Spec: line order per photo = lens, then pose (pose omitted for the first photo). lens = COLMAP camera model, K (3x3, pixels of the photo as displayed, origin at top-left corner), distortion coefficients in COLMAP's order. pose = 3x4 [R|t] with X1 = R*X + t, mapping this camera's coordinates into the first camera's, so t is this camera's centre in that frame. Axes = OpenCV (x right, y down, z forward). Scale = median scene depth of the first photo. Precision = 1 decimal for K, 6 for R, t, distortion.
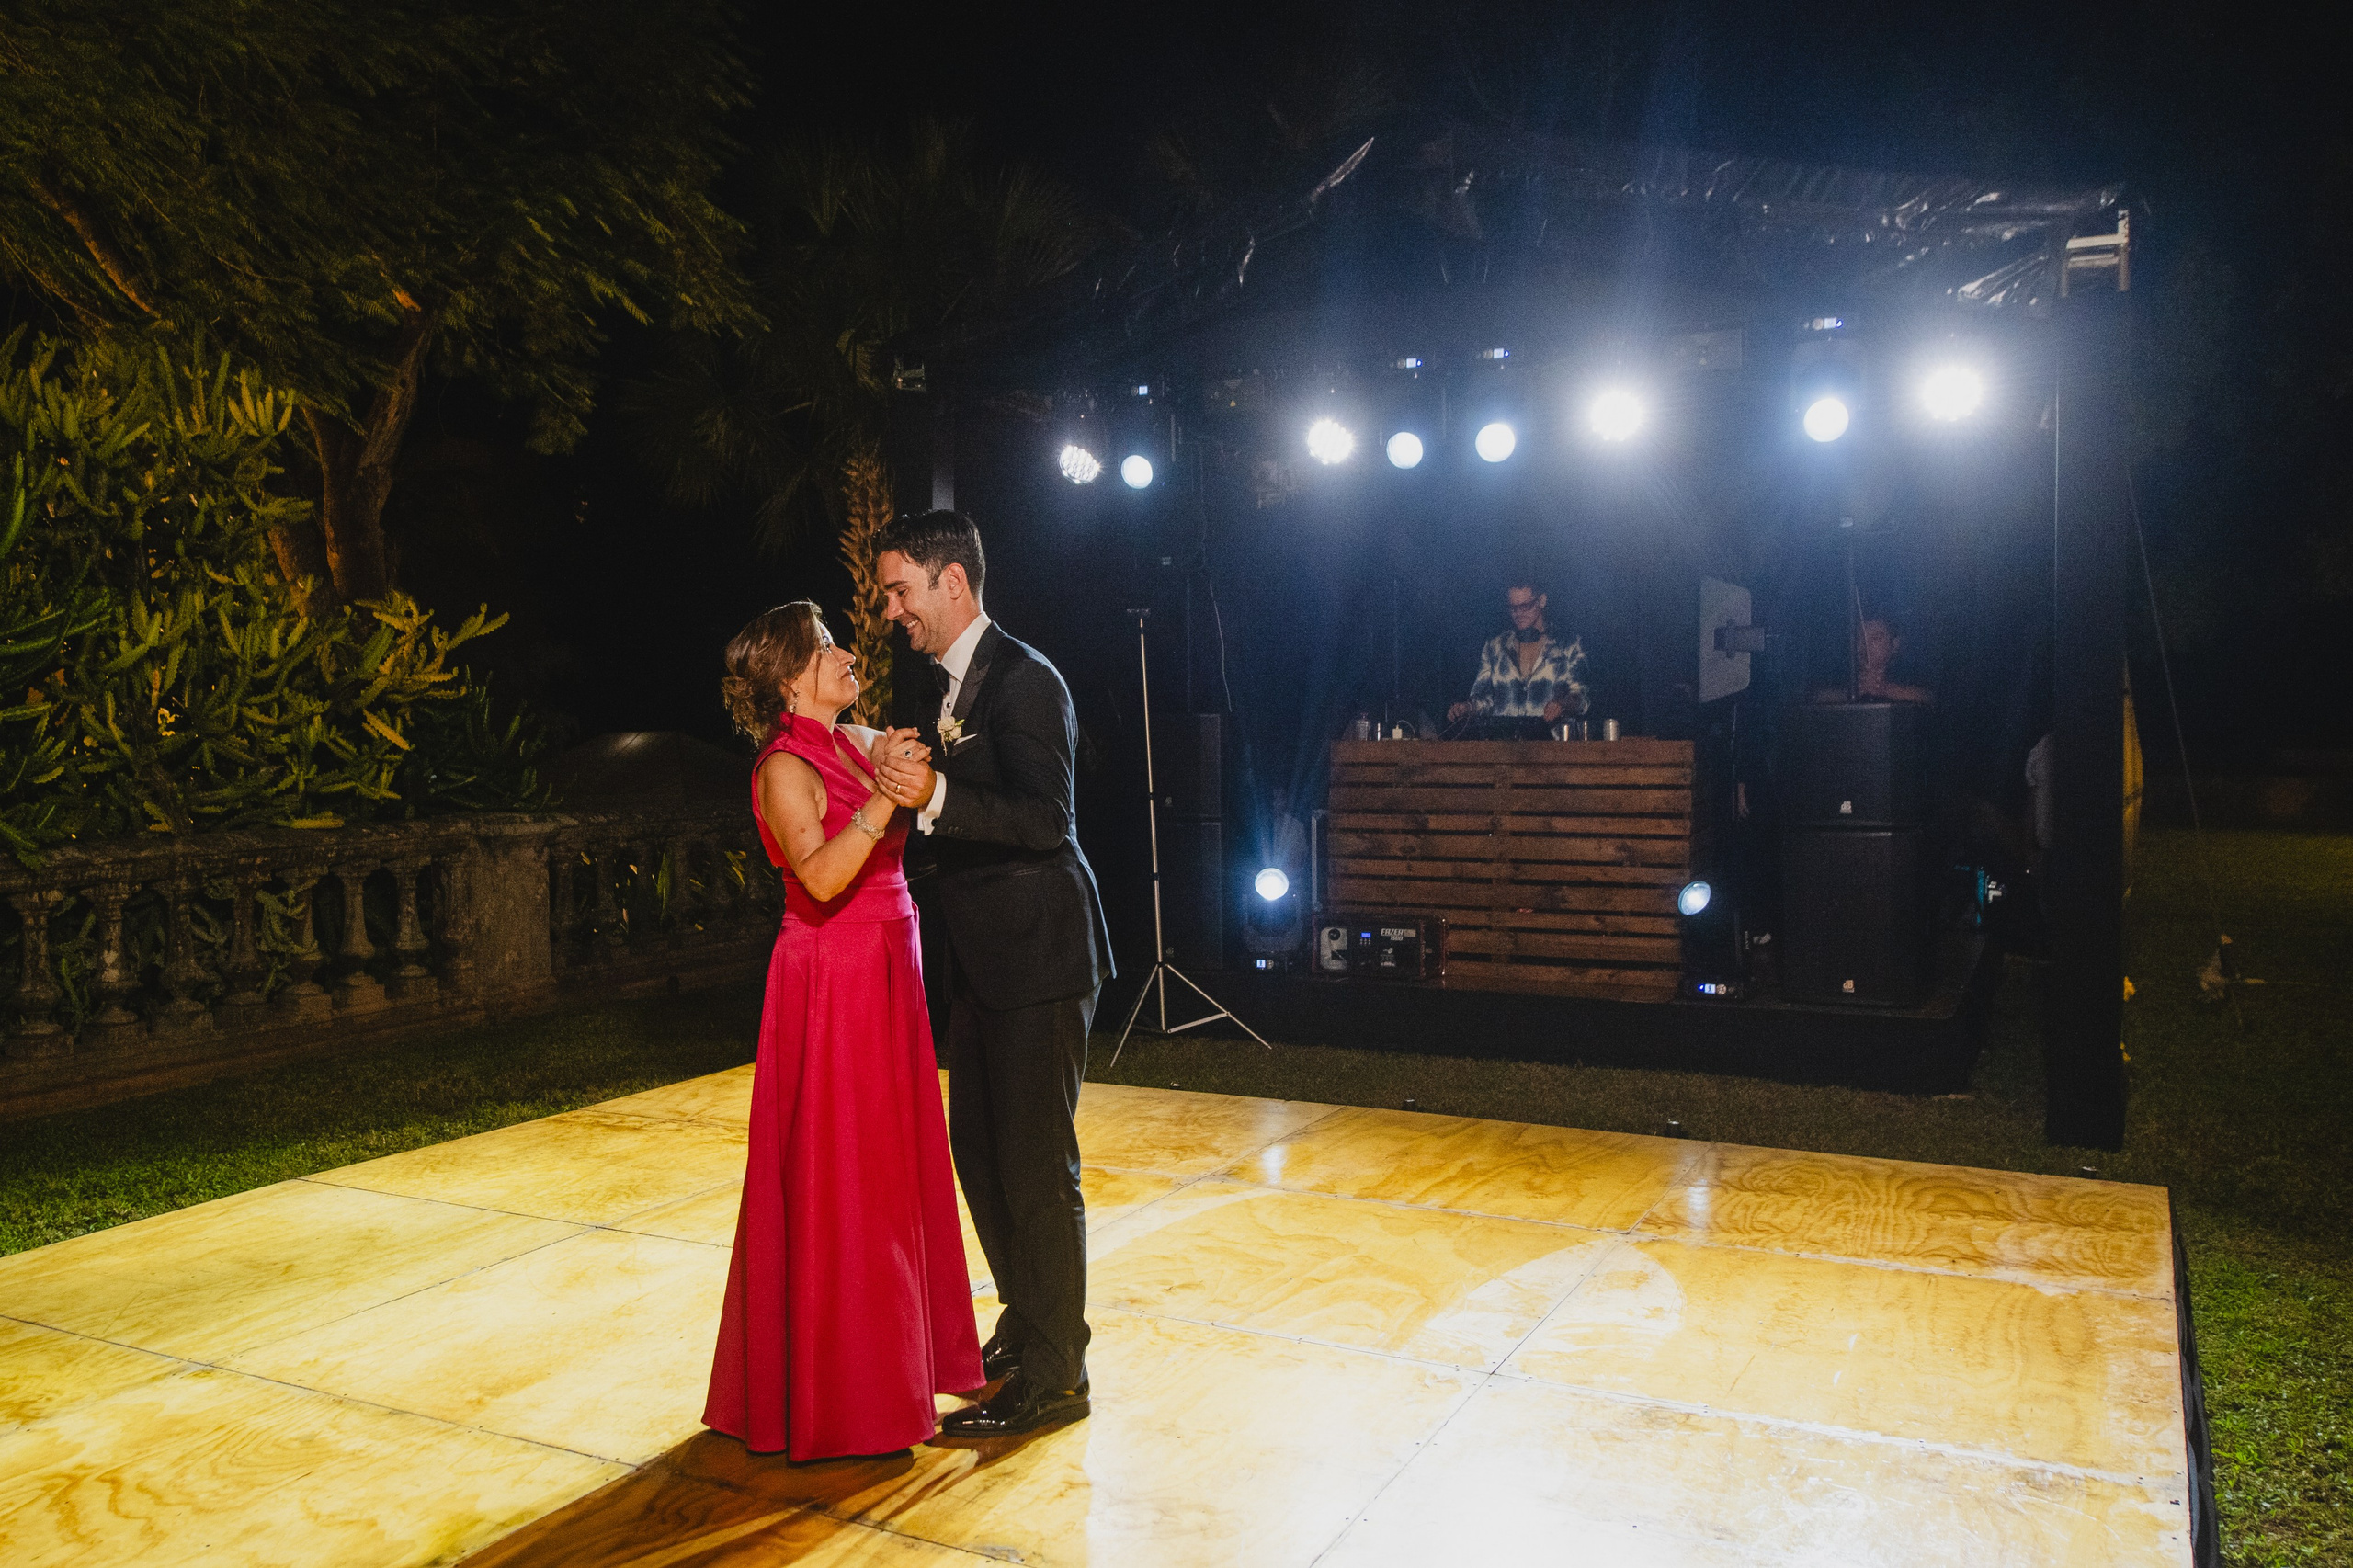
lens RADIAL K [[1903.8, 0, 1015.2], [0, 1903.8, 758.3], [0, 0, 1]] dist [0.003636, 0.000575]
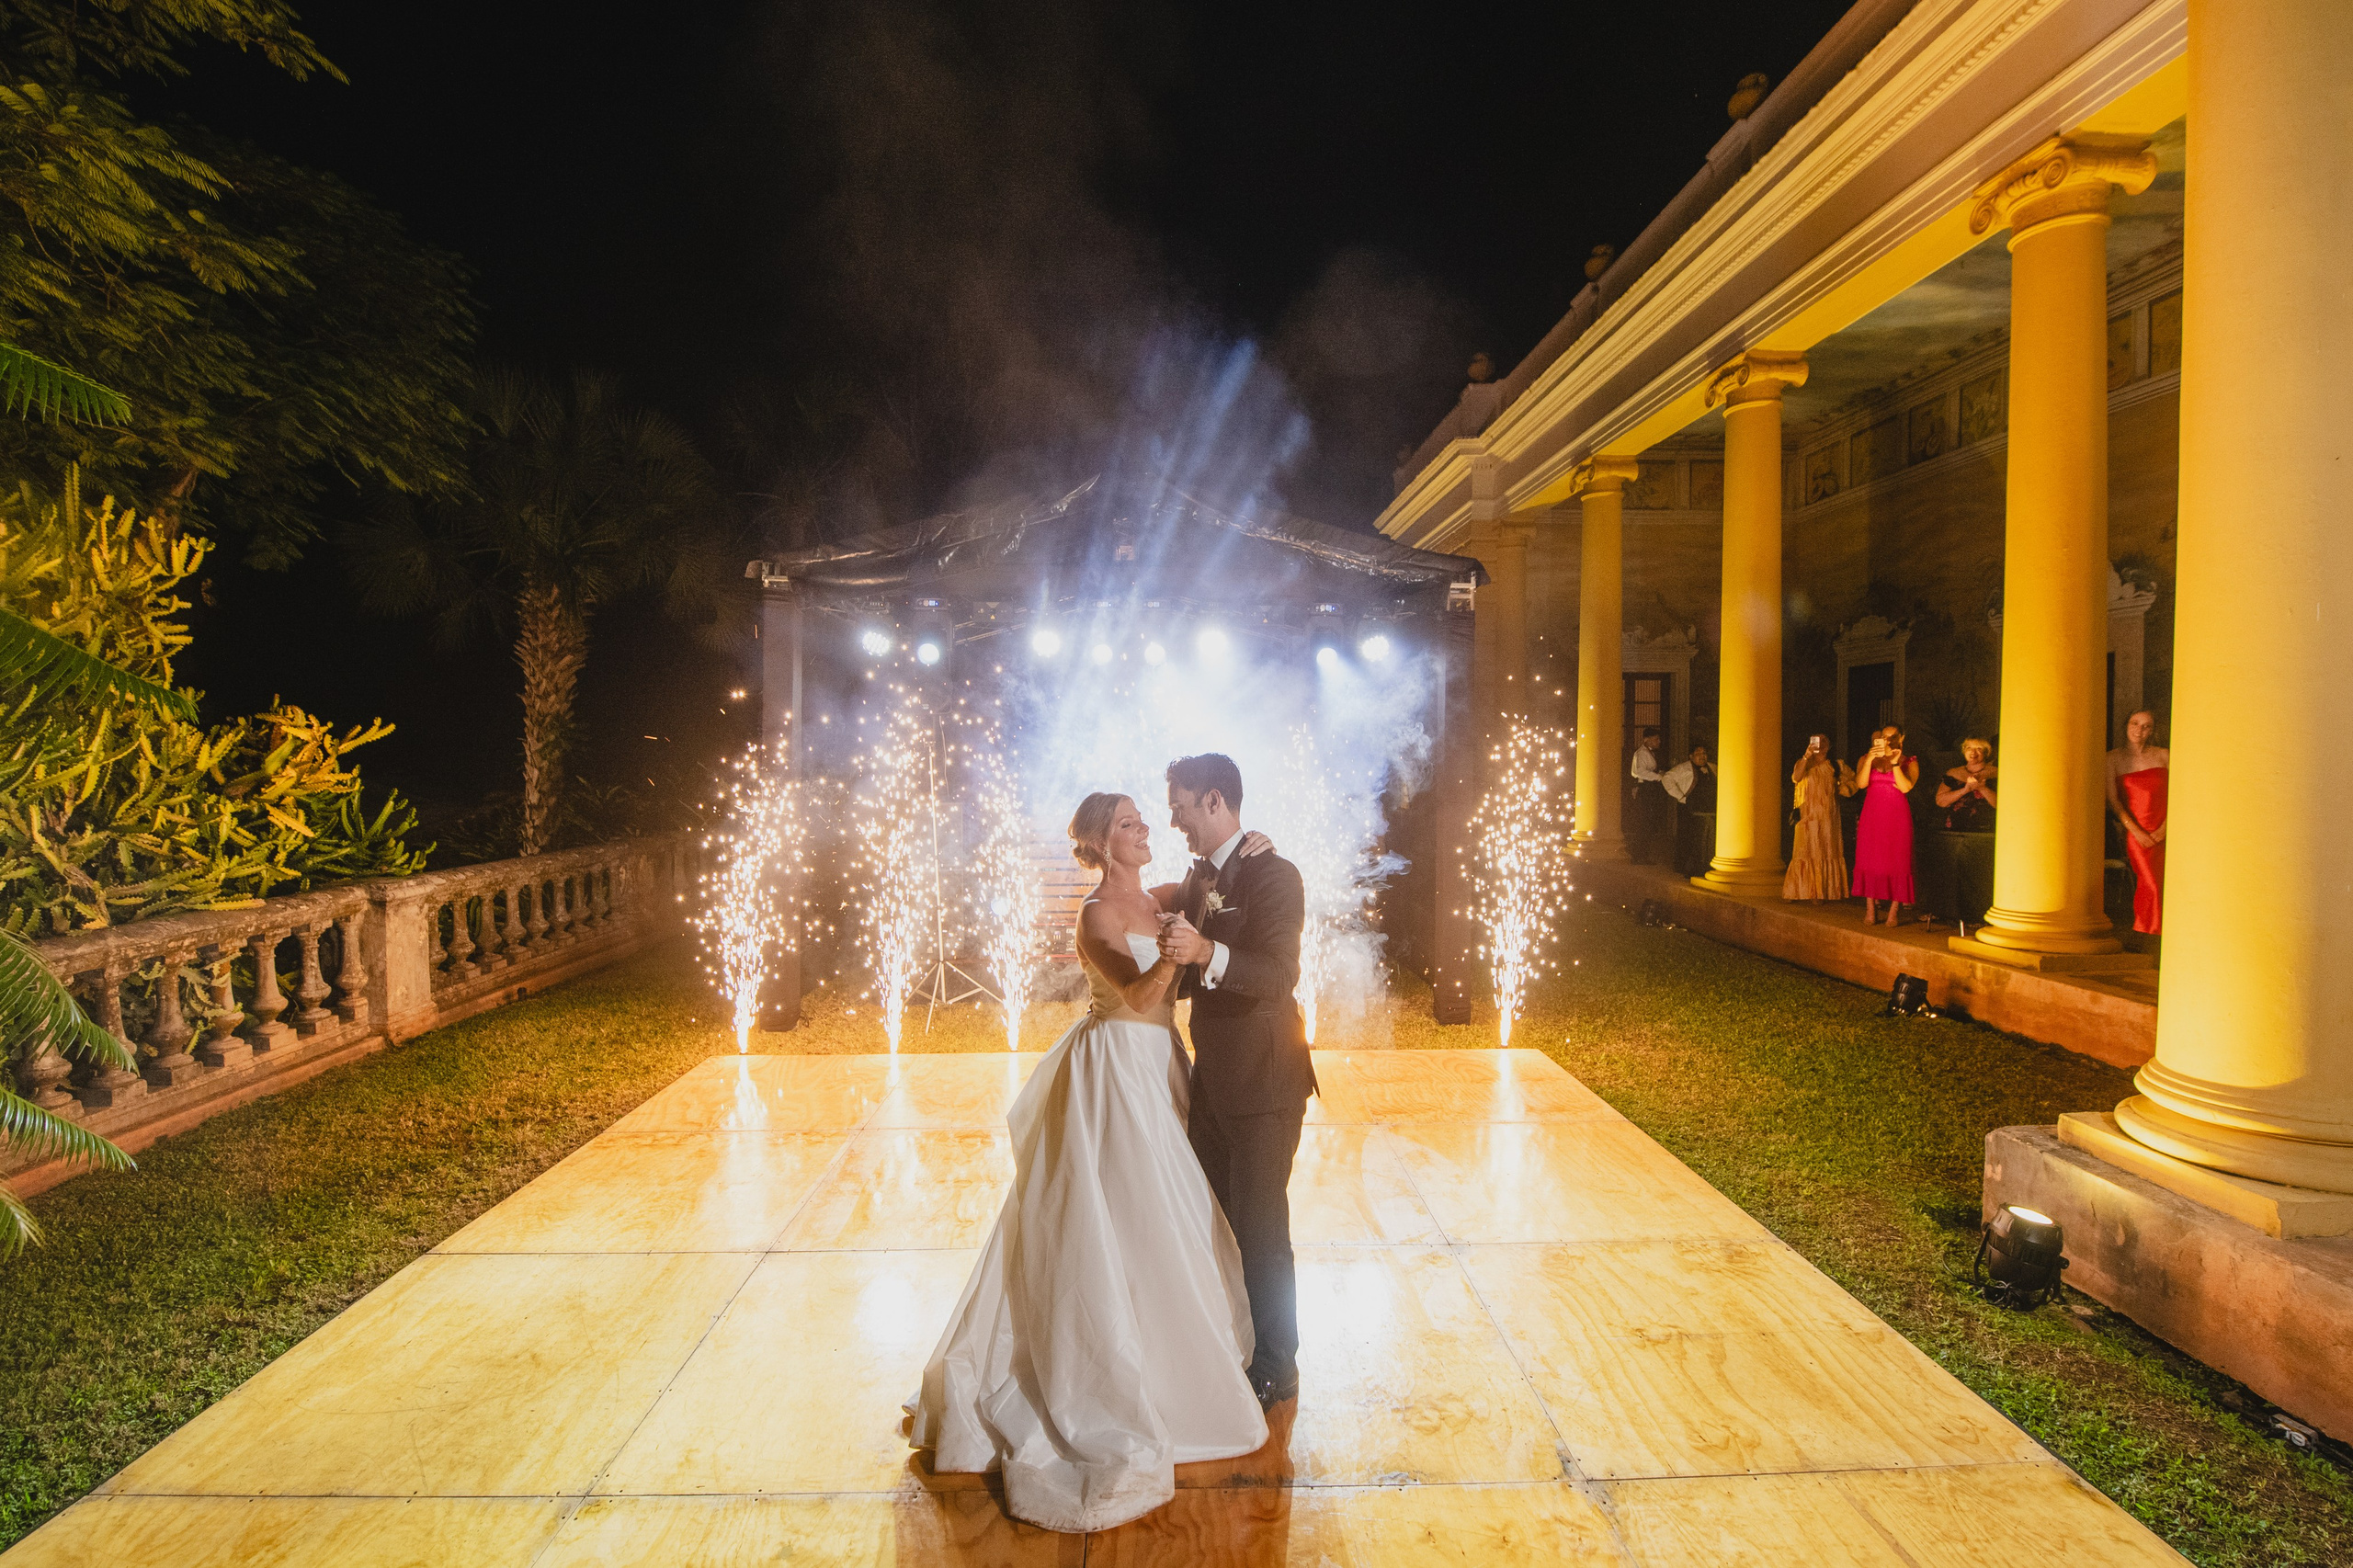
lens RADIAL K [[1046.0, 0, 1176.5], [0, 1046.0, 784.0], [0, 0, 1]] dist [-0.019234, -0.000918]
pose [[0.850097, -0.007173, 0.526578, -0.219082], [0.000229, 0.999912, 0.013251, -0.053578], [-0.526627, -0.011144, 0.850024, 0.151368]]
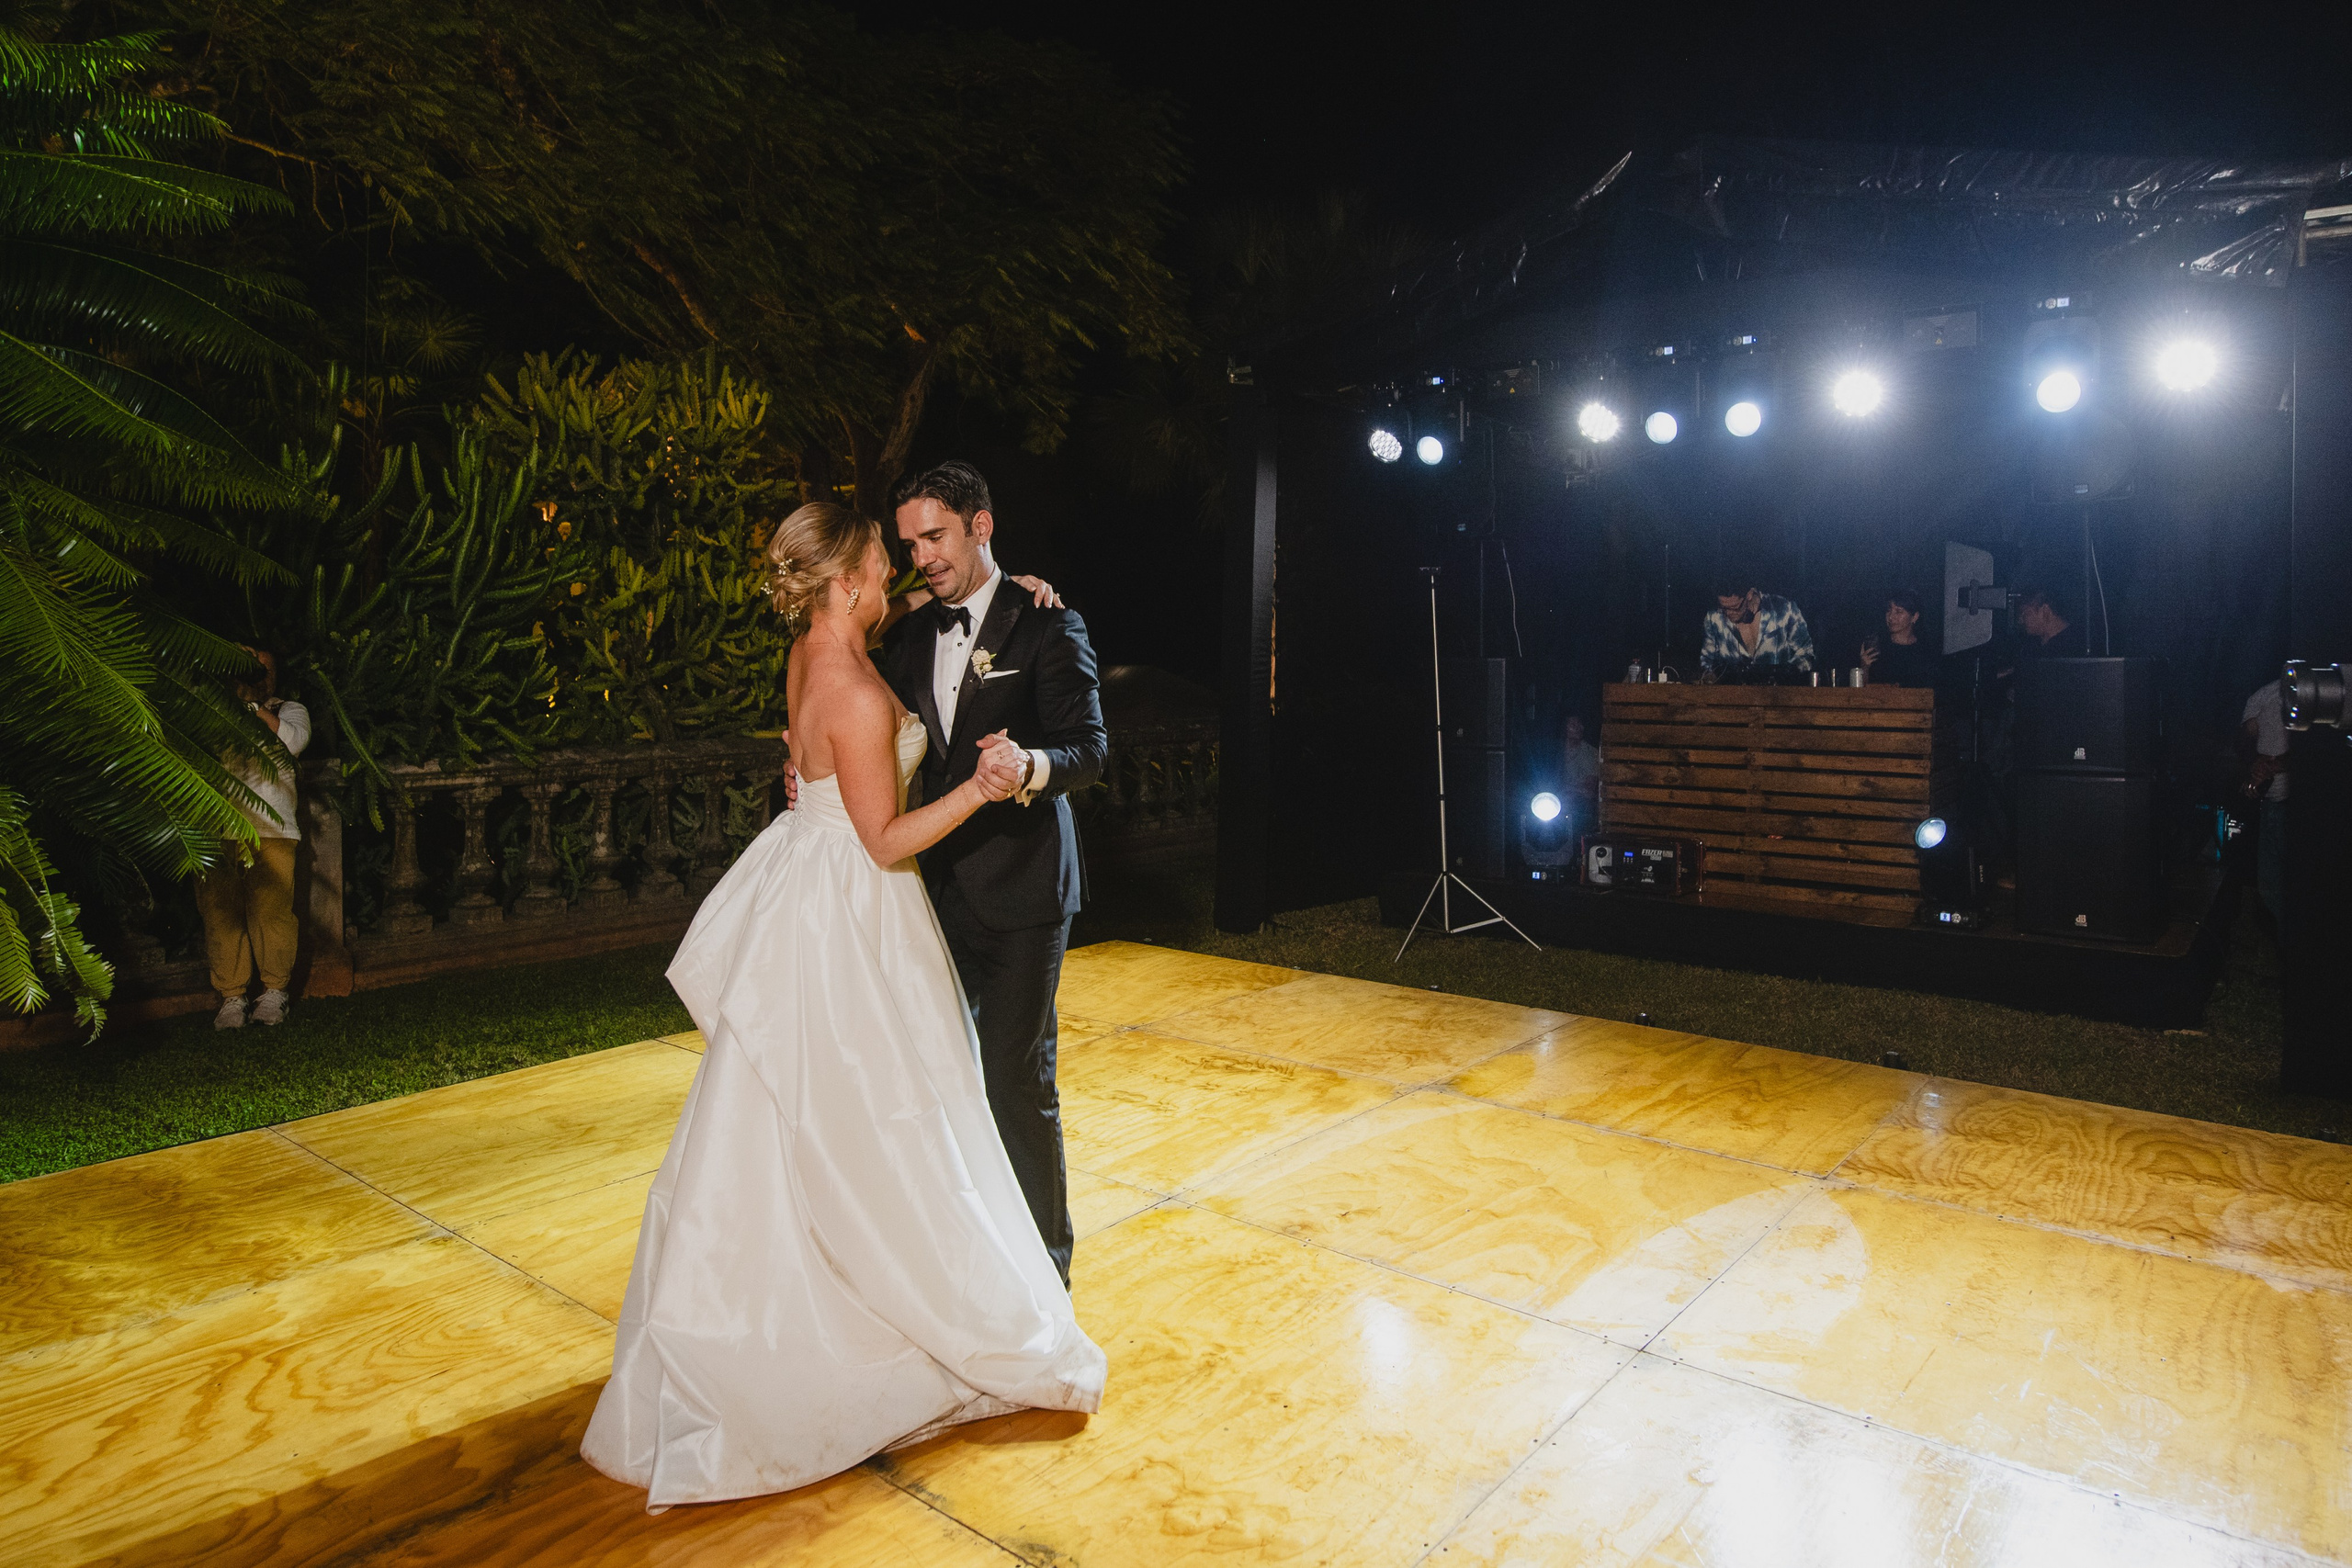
lens RADIAL K [[1426.6, 0, 1212.7], [0, 1426.6, 654.4], [0, 0, 1]] dist [-0.001740, -0.003825]
pose [[0.988424, 0.014155, -0.151058, 0.066300], [-0.017686, 0.999600, -0.022057, -0.003369], [0.150686, 0.024473, 0.988279, 0.118137]]
